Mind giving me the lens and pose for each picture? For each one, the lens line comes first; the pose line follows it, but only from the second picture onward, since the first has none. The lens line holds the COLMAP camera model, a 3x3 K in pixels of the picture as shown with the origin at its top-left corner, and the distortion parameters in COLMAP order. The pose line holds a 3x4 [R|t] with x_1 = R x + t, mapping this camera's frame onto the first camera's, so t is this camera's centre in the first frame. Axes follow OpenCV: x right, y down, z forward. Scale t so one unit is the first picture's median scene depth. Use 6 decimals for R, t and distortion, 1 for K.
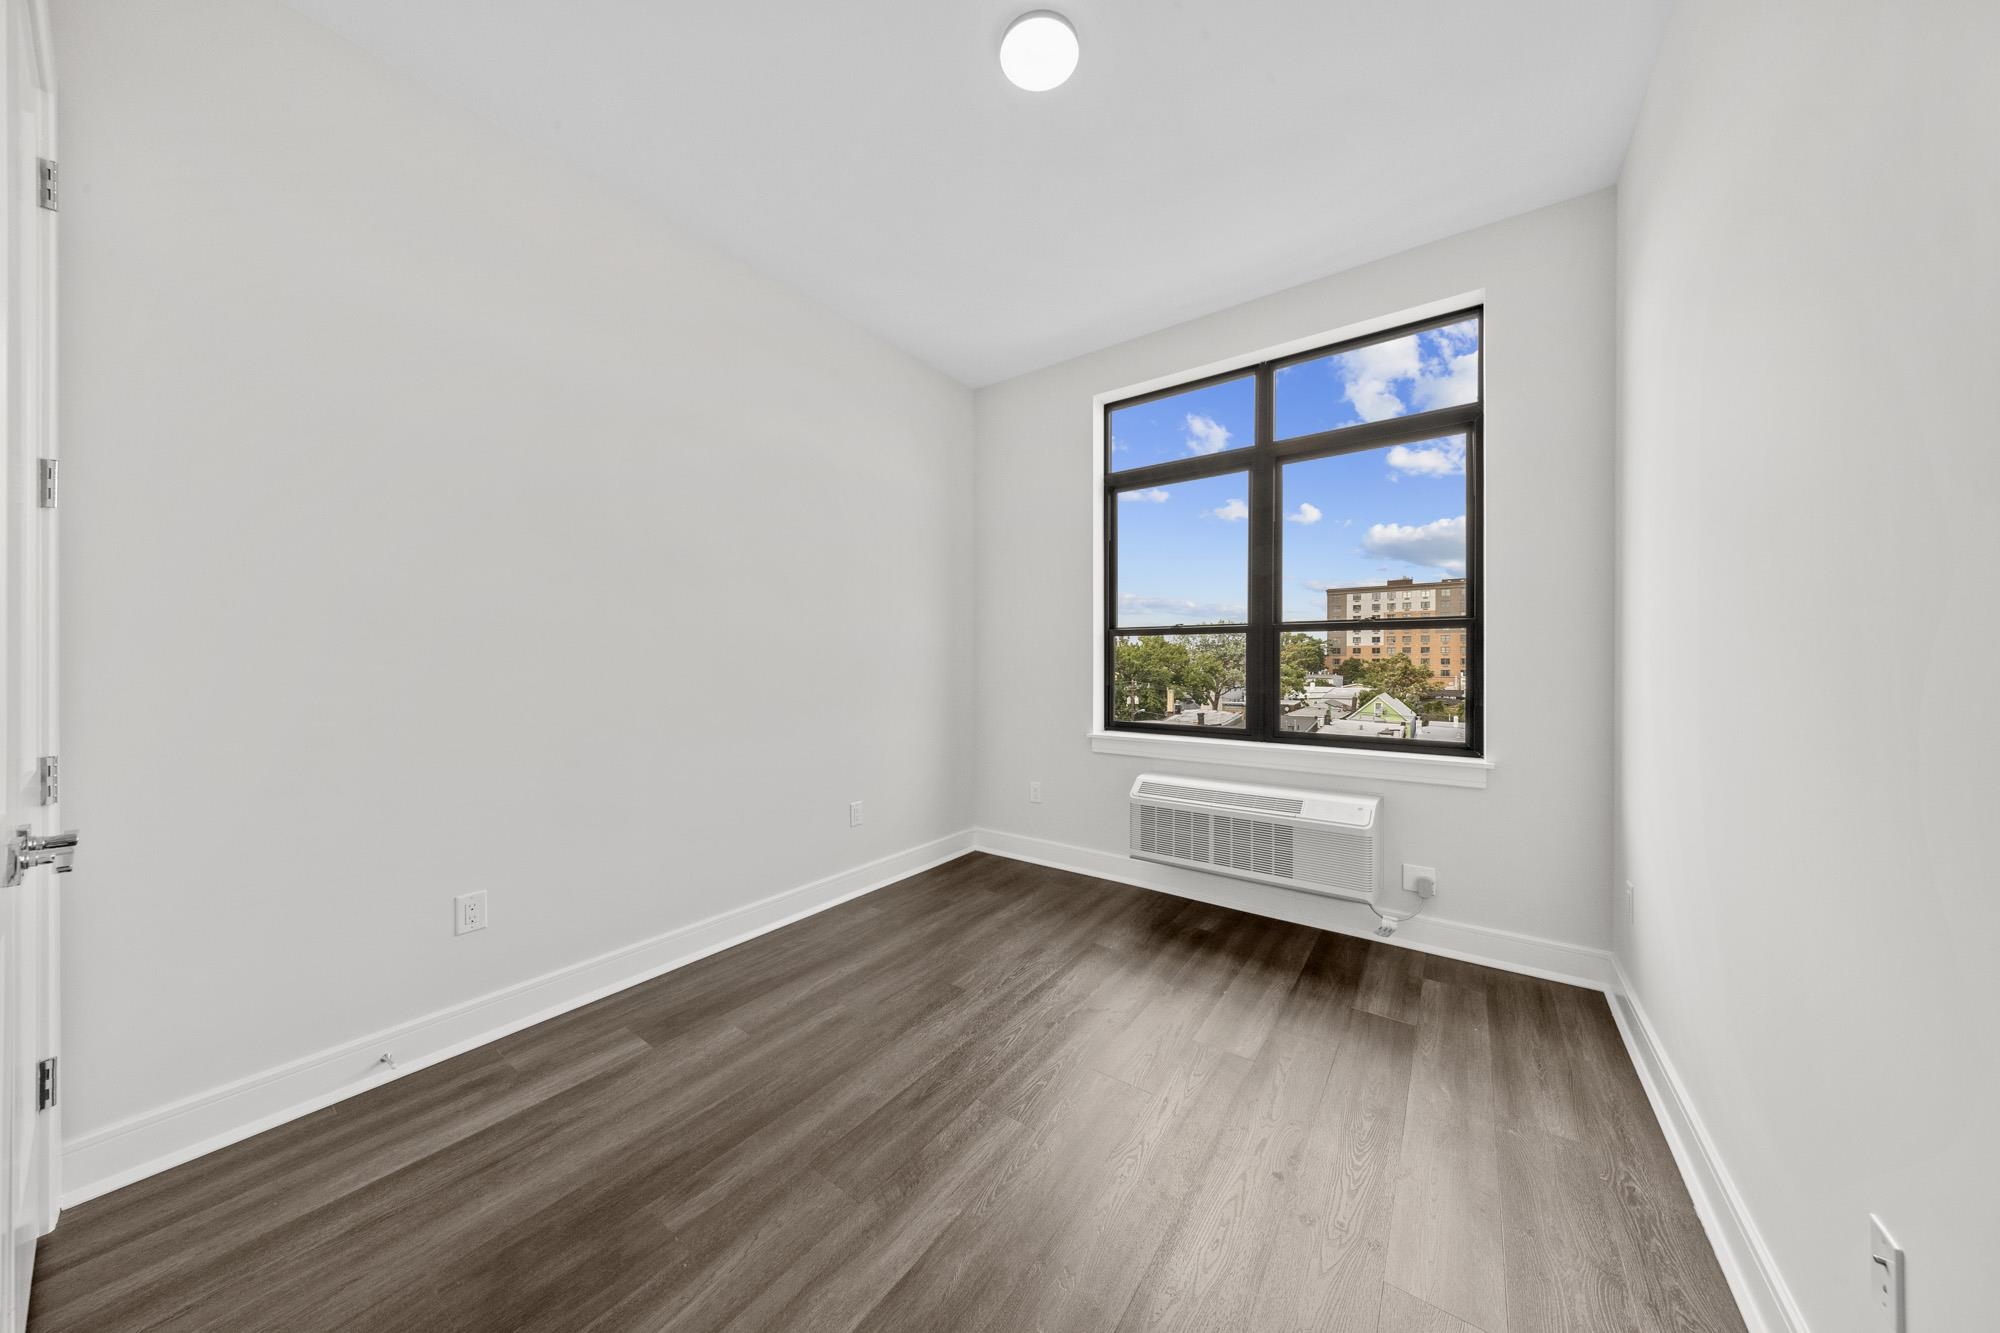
lens RADIAL K [[638.6, 0, 988.8], [0, 638.6, 661.7], [0, 0, 1]] dist [0.005228, -0.001022]
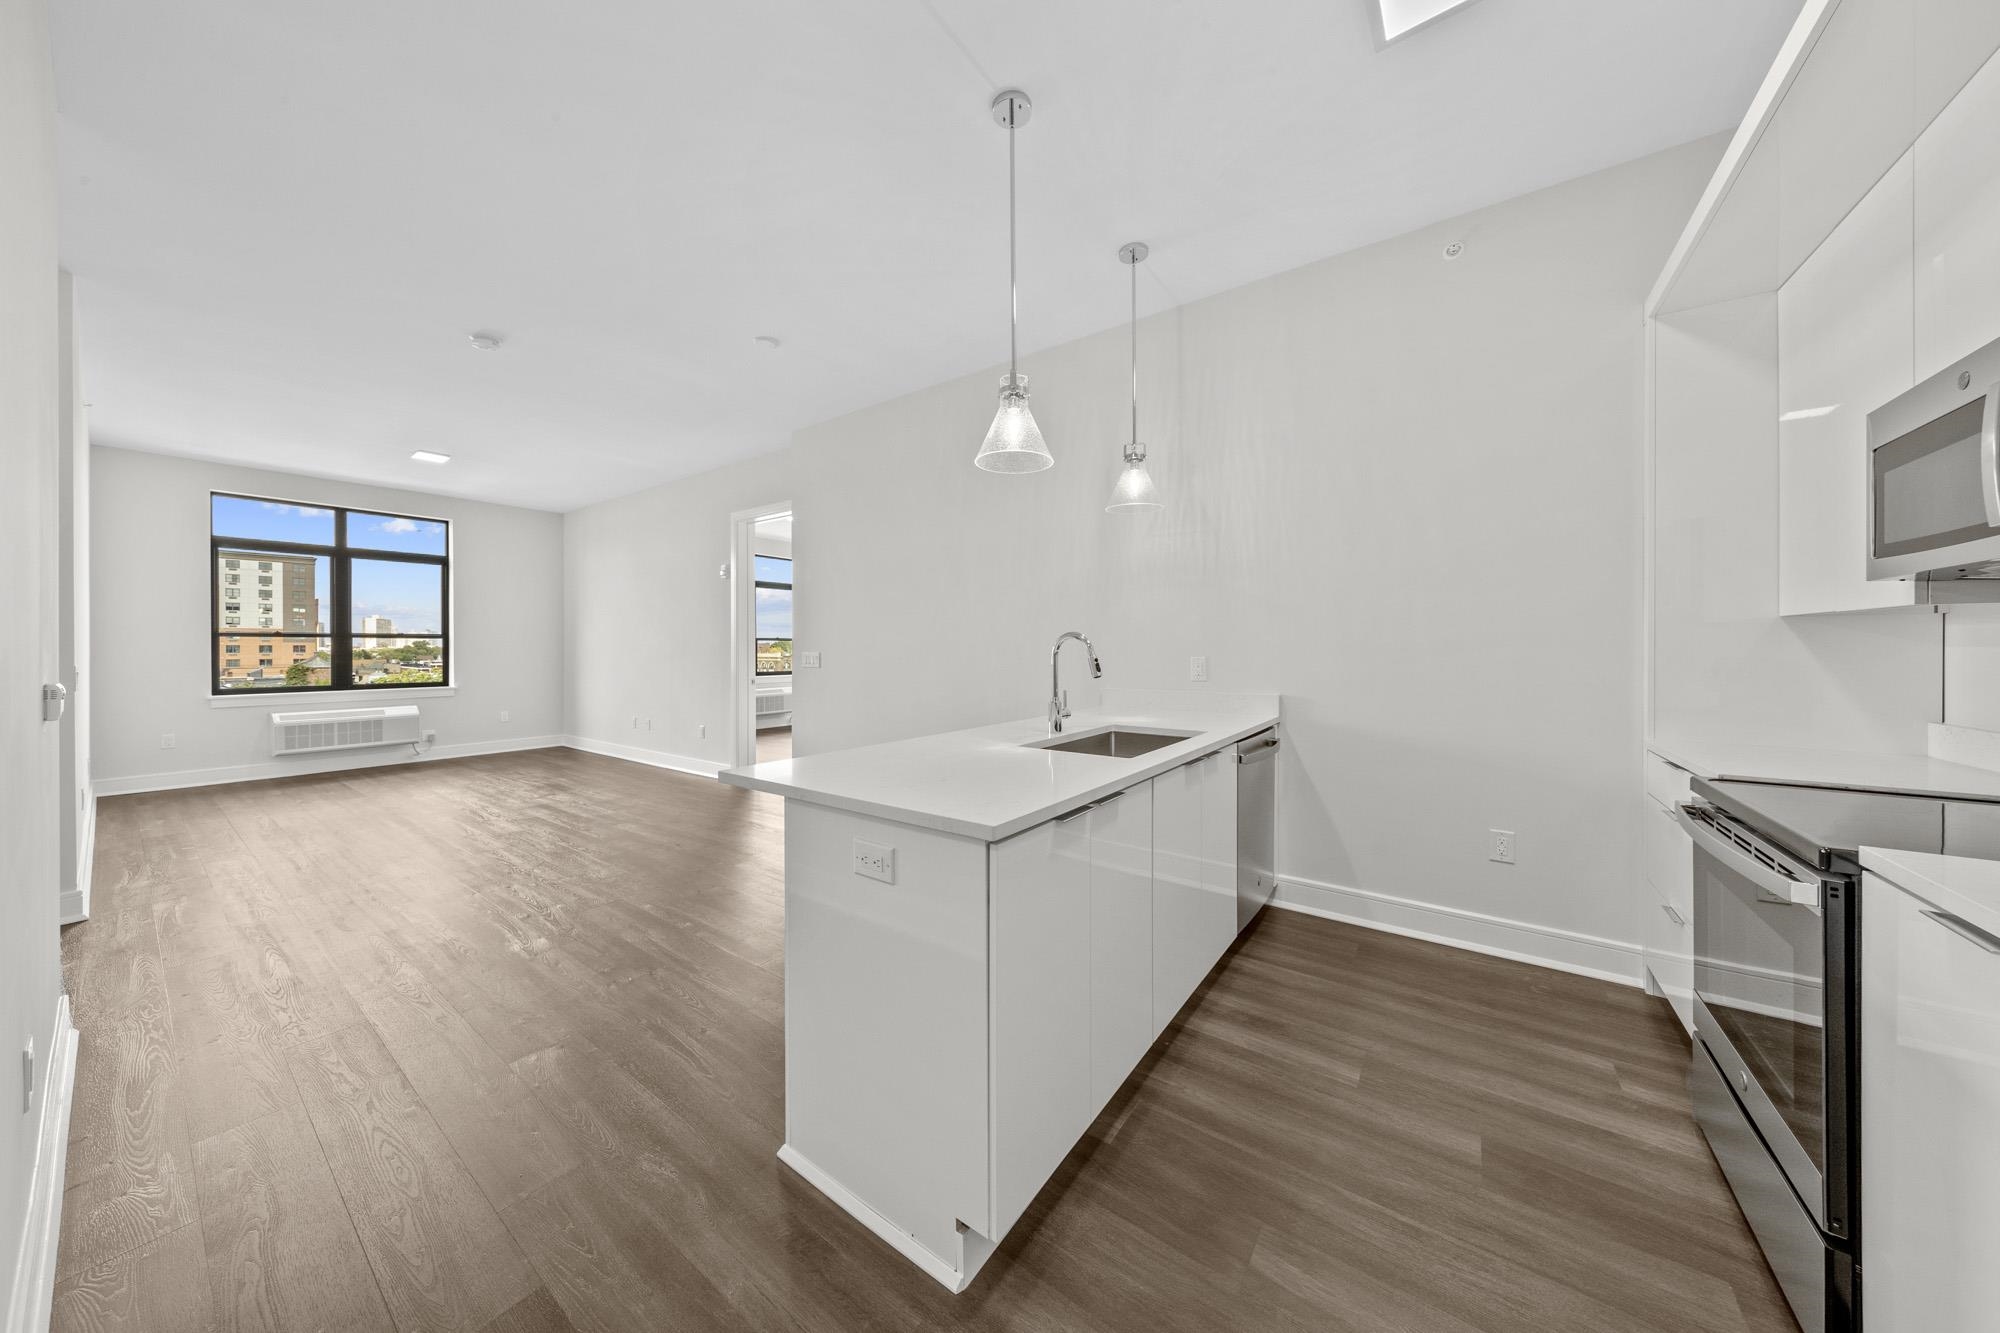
lens RADIAL K [[638.6, 0, 991.7], [0, 638.6, 648.2], [0, 0, 1]] dist [0.005228, -0.001022]
pose [[-0.018239, -0.000236, 0.999834, -1.865540], [0.002374, 0.999997, 0.000279, -0.008582], [-0.999831, 0.002379, -0.018239, -1.180911]]
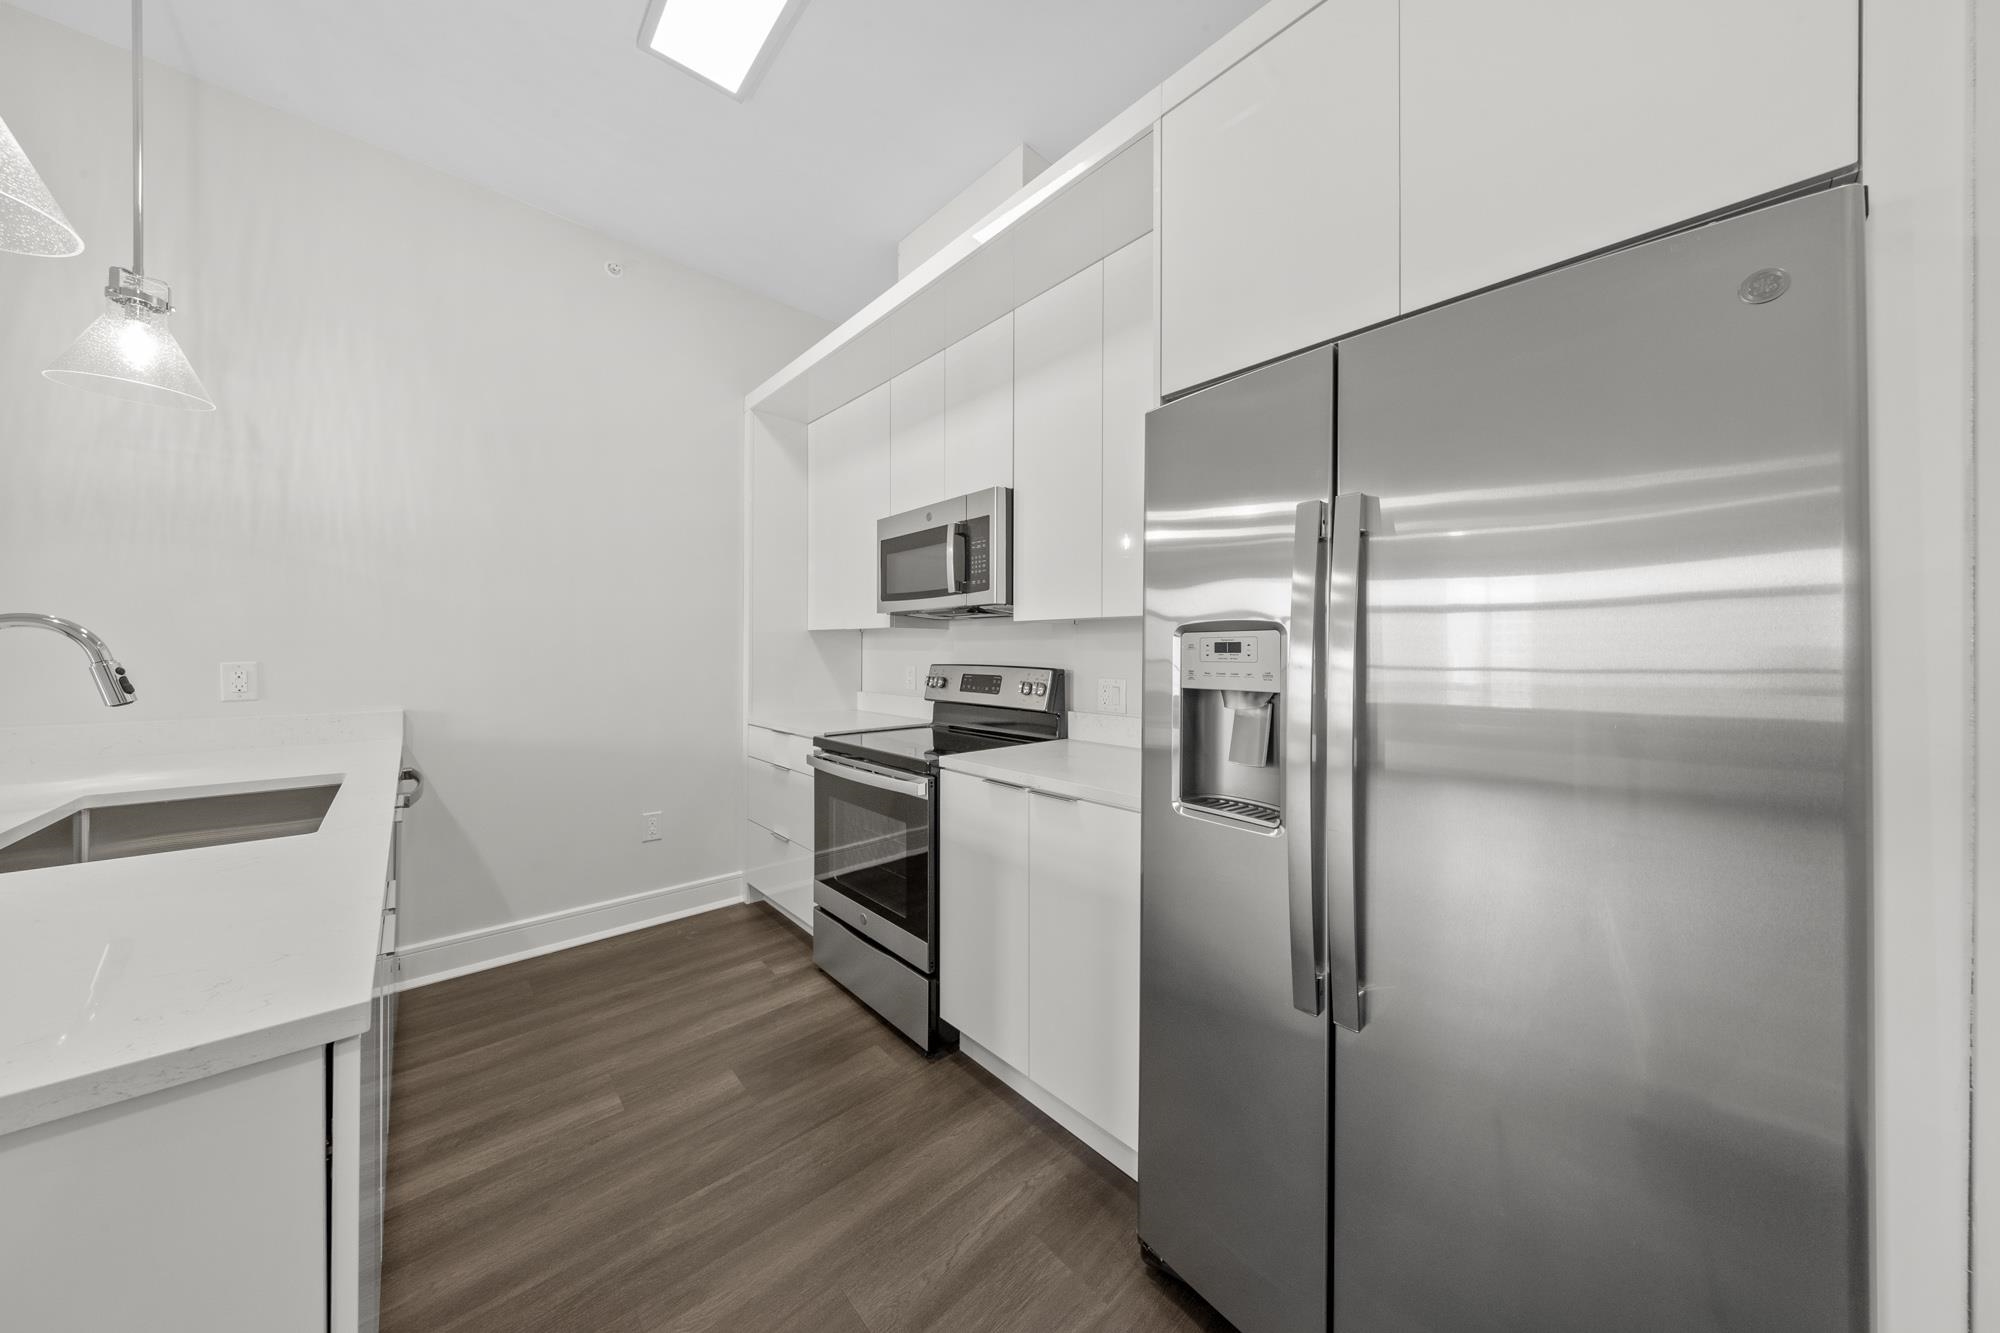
lens RADIAL K [[638.6, 0, 993.8], [0, 638.6, 647.7], [0, 0, 1]] dist [0.005228, -0.001022]
pose [[-0.982110, -0.004292, 0.188257, -1.711124], [-0.005099, 0.999980, -0.003802, -0.009177], [-0.188237, -0.004694, -0.982112, -1.037595]]
